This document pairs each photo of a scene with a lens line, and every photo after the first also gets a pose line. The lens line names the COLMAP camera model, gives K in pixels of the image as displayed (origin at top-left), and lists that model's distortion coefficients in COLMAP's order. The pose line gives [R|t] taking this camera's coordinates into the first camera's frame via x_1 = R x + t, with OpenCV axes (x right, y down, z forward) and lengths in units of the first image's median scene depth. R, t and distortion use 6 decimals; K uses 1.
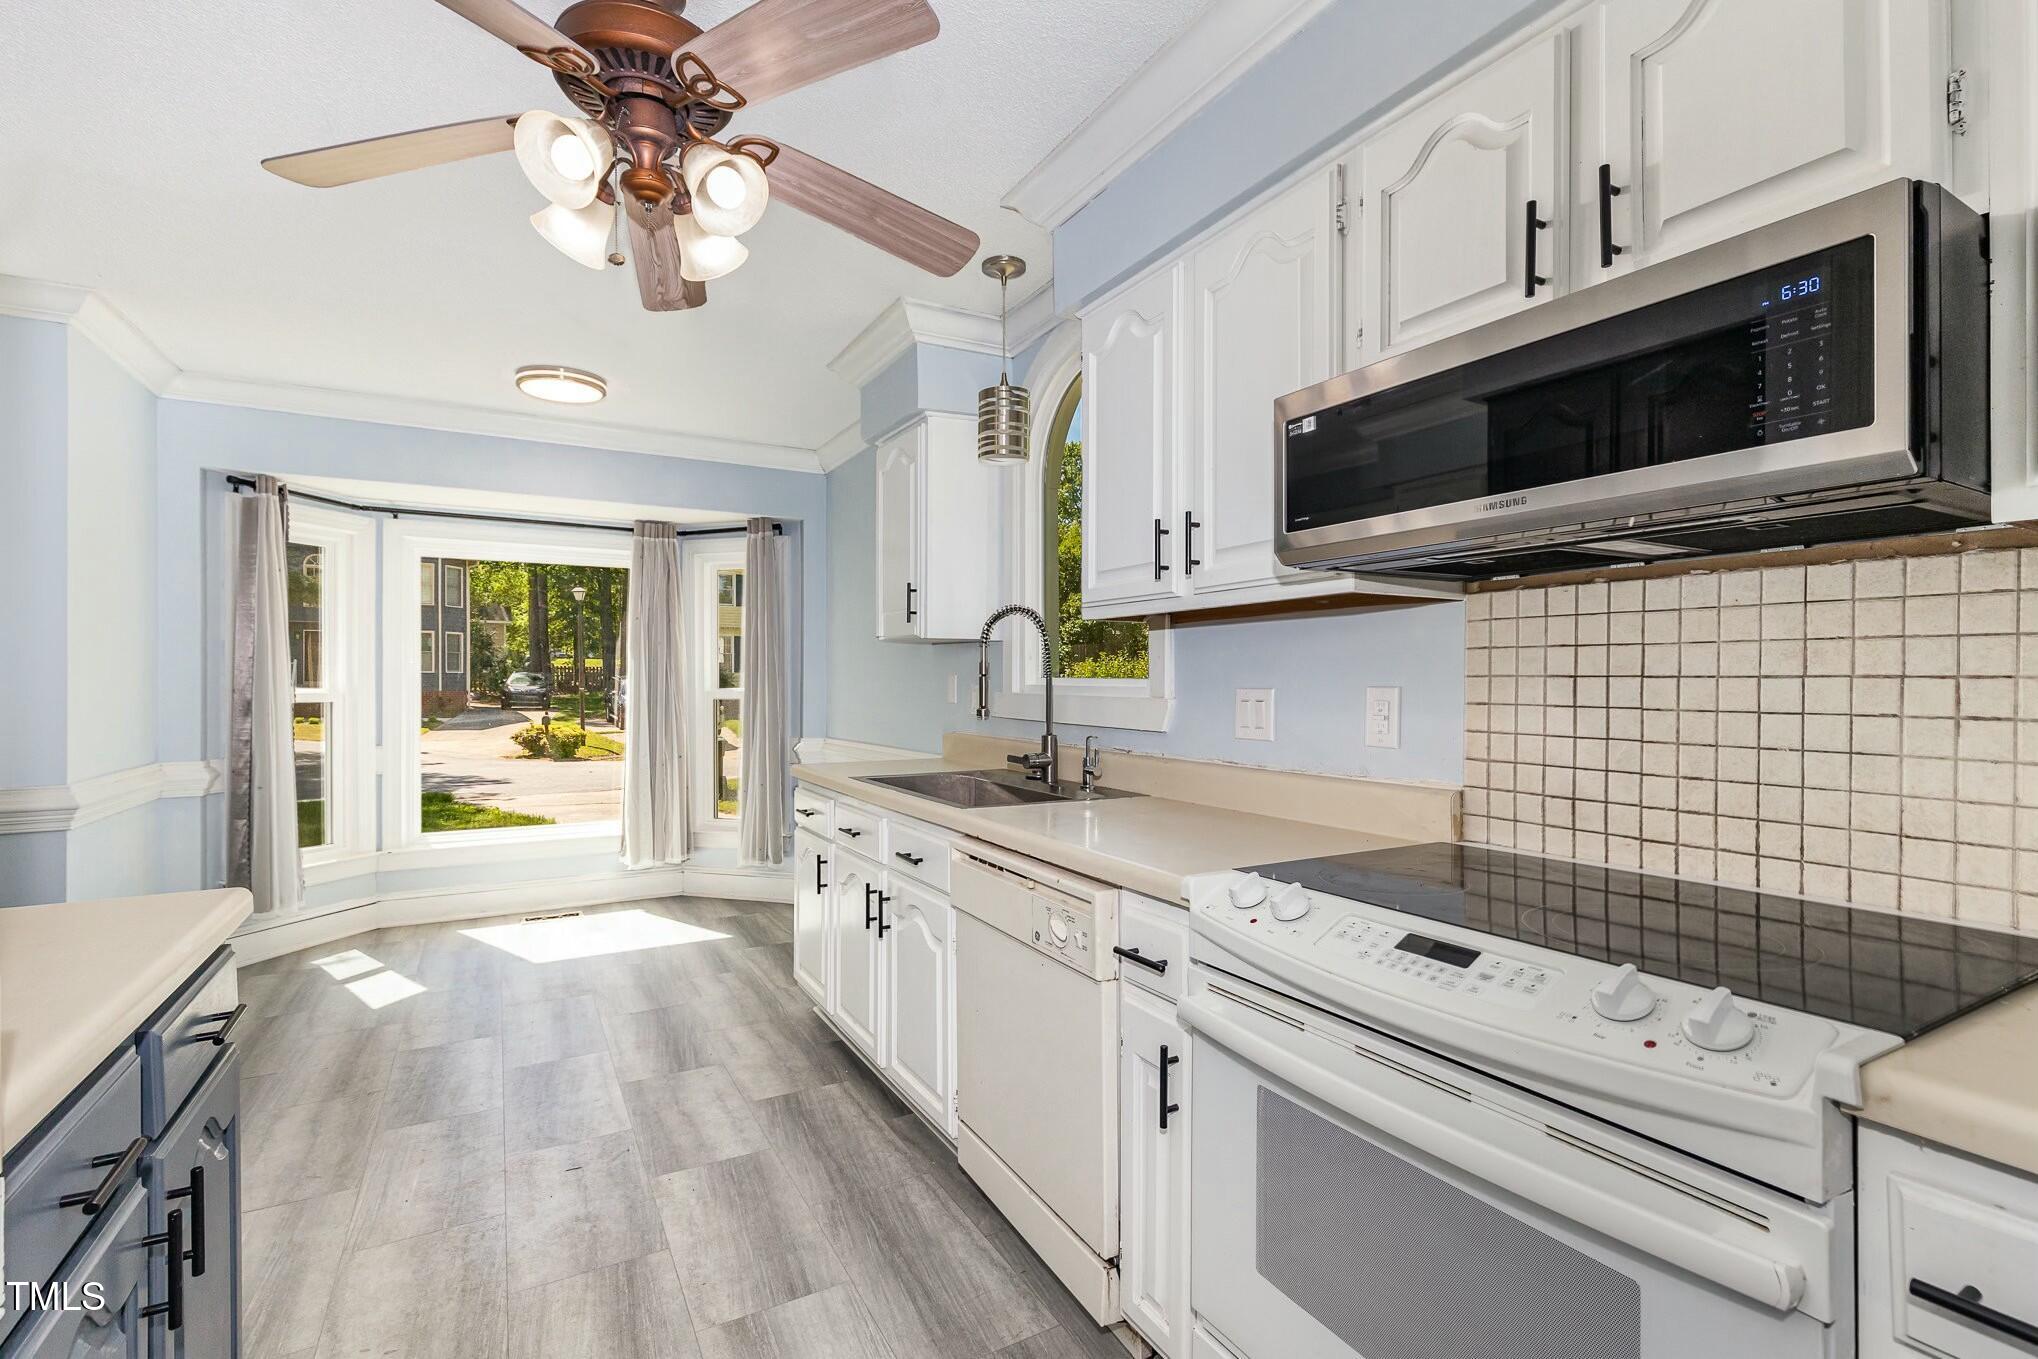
lens RADIAL K [[930.8, 0, 1016.0], [0, 930.8, 686.1], [0, 0, 1]] dist [0.012246, -0.002286]
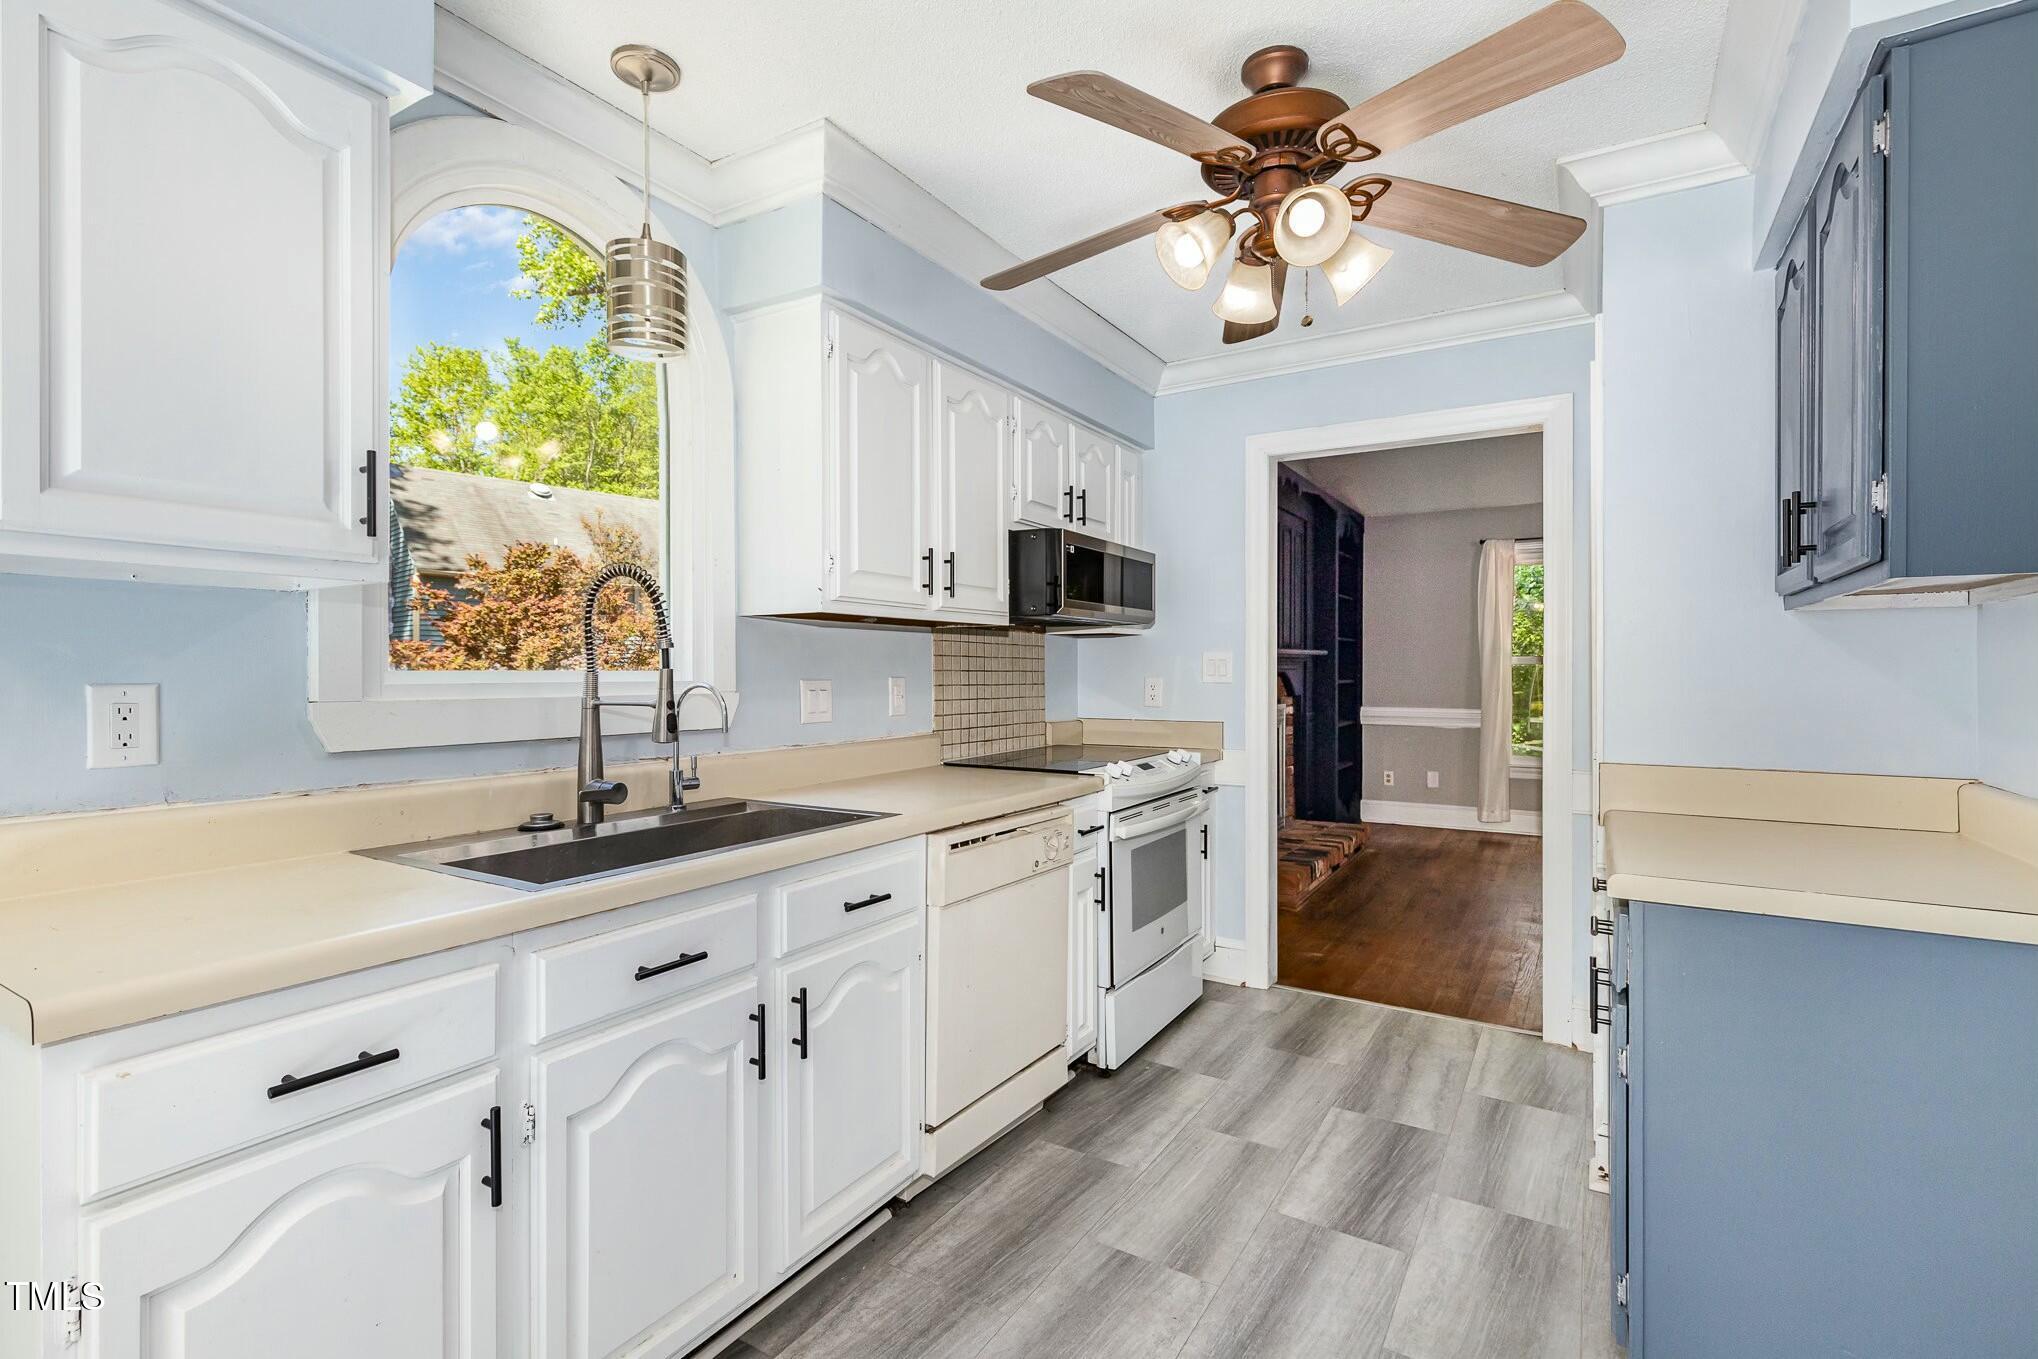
lens RADIAL K [[930.8, 0, 1010.6], [0, 930.8, 673.6], [0, 0, 1]] dist [0.012246, -0.002286]
pose [[-0.480938, -0.000425, 0.876755, -1.090476], [0.008527, 0.999950, 0.005162, -0.011864], [-0.876713, 0.009958, -0.480910, 1.610876]]
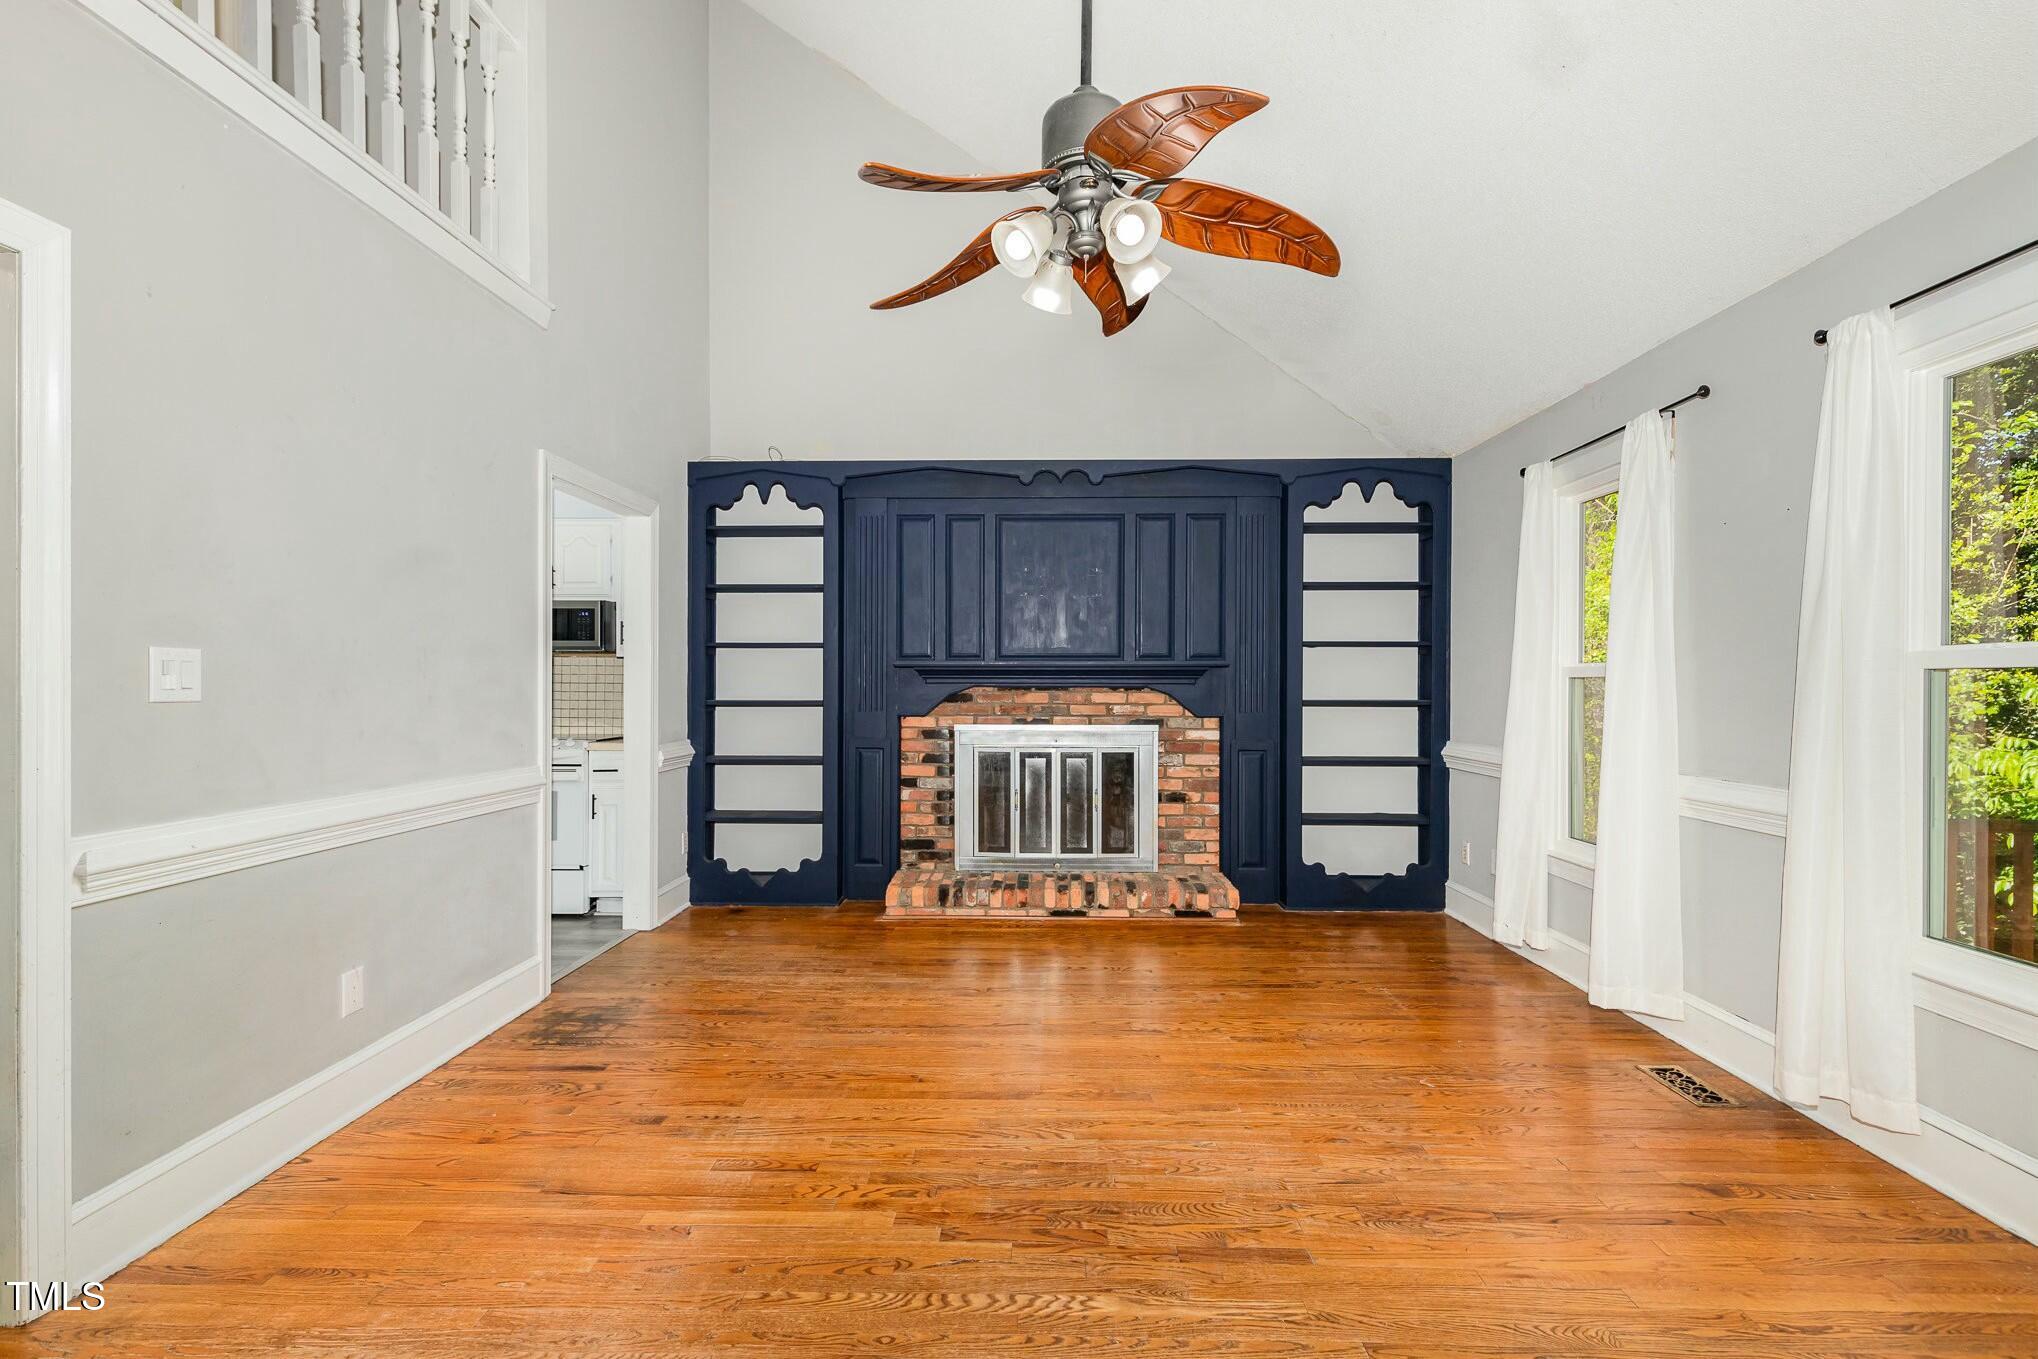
lens RADIAL K [[930.8, 0, 1015.3], [0, 930.8, 684.6], [0, 0, 1]] dist [0.012246, -0.002286]
pose [[0.522478, 0.005161, 0.852637, -1.244080], [0.000749, 0.999979, -0.006512, 0.017490], [-0.852652, 0.004041, 0.522463, -1.983416]]
